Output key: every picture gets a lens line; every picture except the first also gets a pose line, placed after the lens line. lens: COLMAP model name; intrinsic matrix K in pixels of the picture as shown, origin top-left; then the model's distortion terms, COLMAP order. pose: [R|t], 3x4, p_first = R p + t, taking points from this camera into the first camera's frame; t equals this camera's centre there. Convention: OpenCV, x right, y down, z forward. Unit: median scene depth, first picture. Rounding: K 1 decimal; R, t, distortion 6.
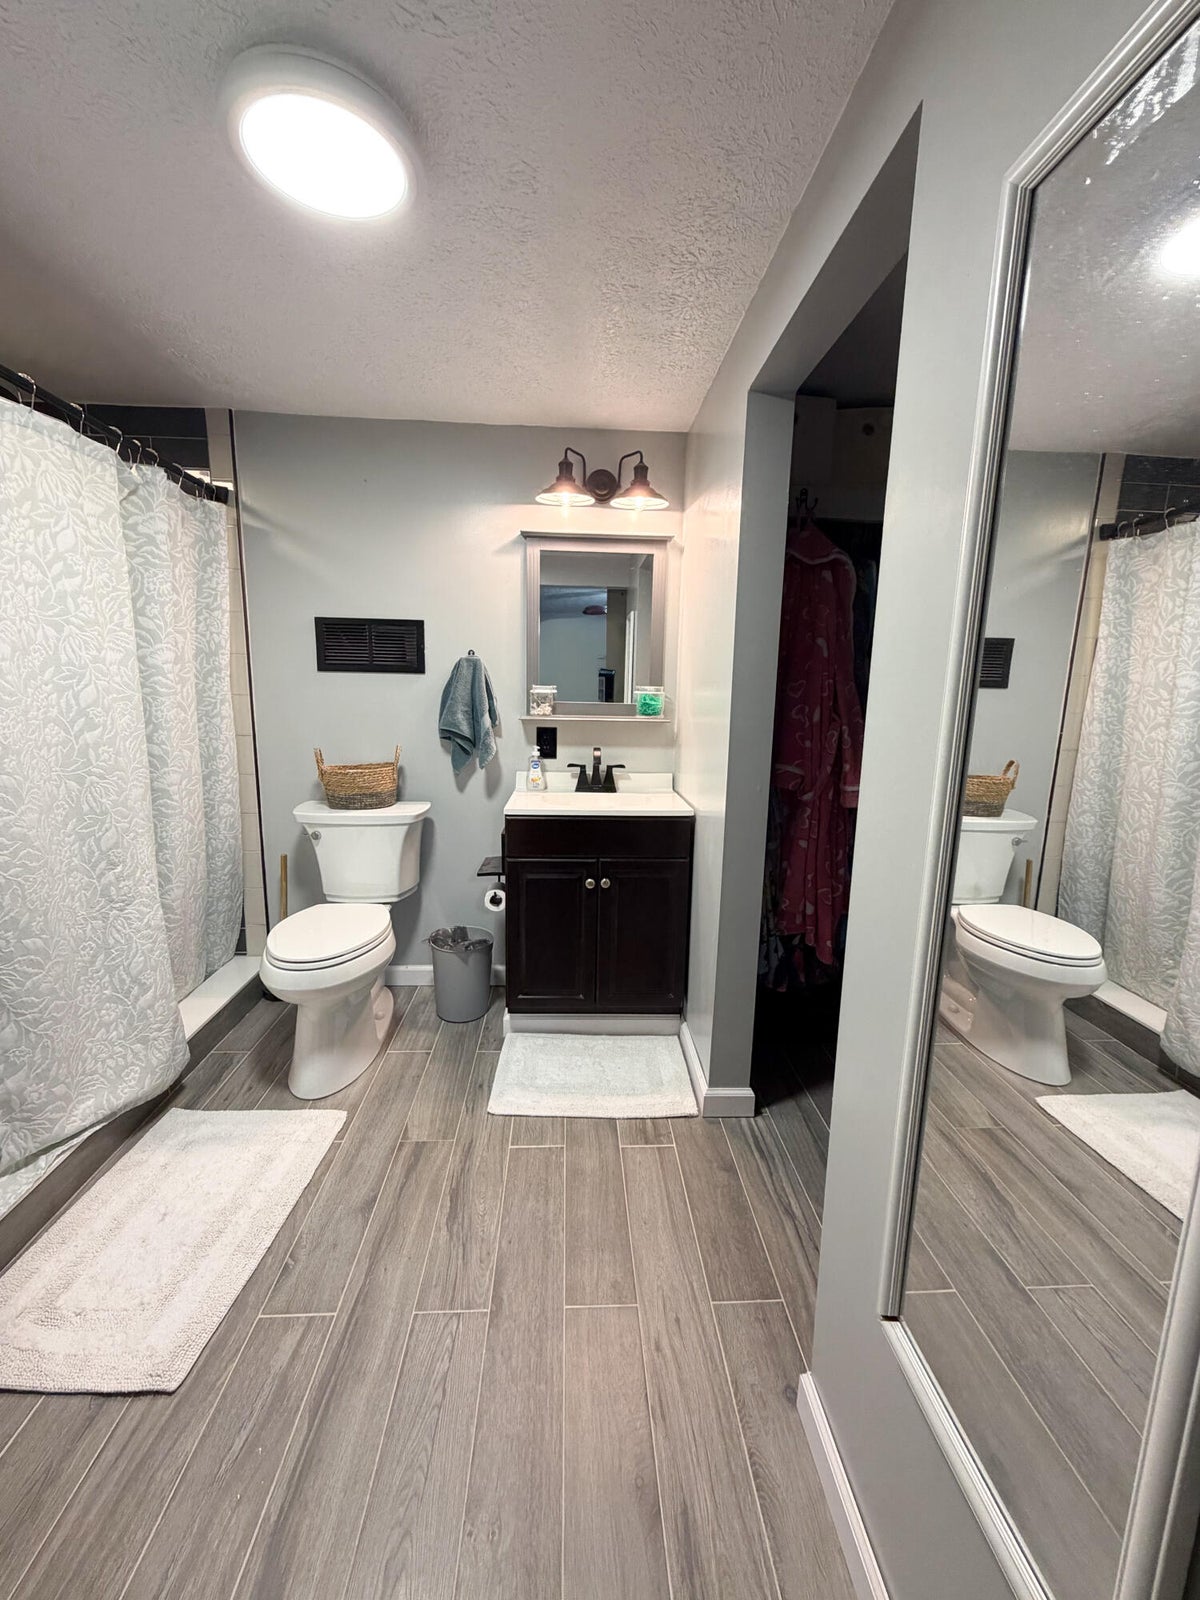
lens RADIAL K [[637.9, 0, 596.5], [0, 637.9, 793.4], [0, 0, 1]] dist [0.000224, 0.000000]
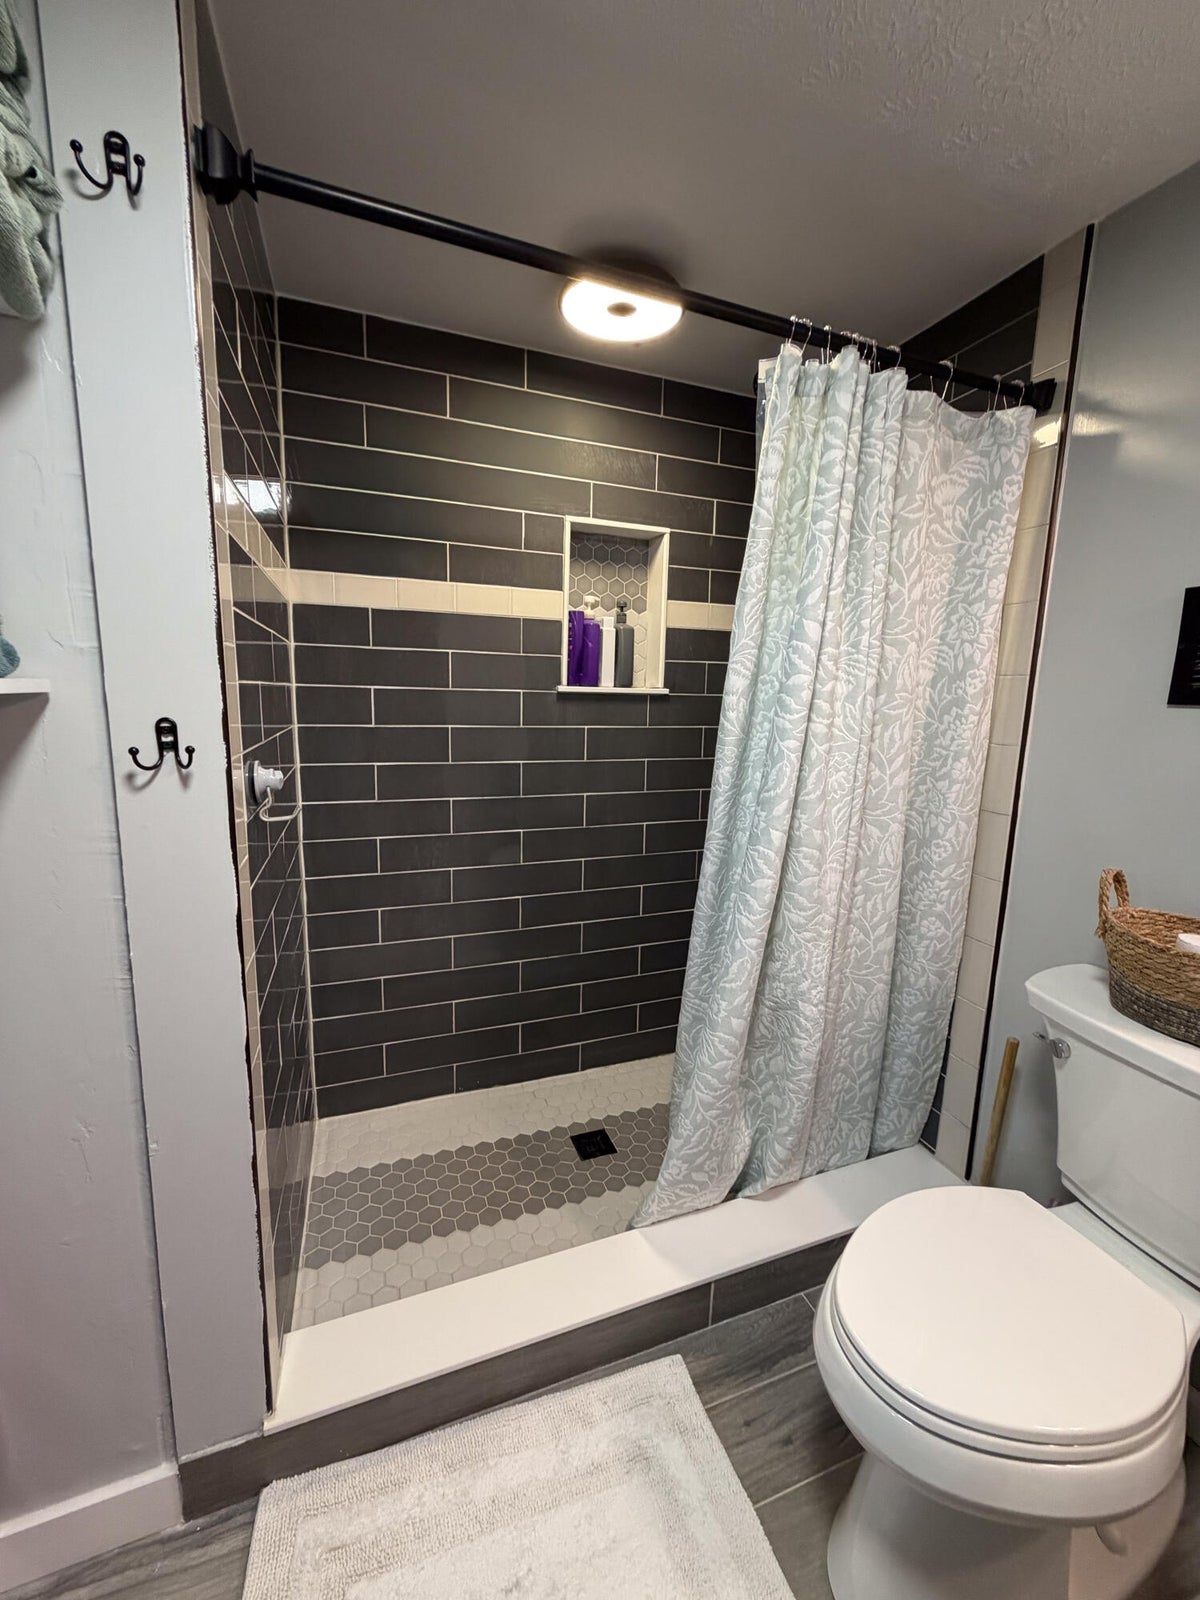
lens RADIAL K [[637.9, 0, 561.8], [0, 637.9, 798.2], [0, 0, 1]] dist [0.000224, 0.000000]
pose [[0.285241, 0.138762, -0.948358, -0.120905], [-0.179733, 0.979655, 0.089283, -0.092228], [0.941453, 0.144984, 0.304378, 0.479818]]
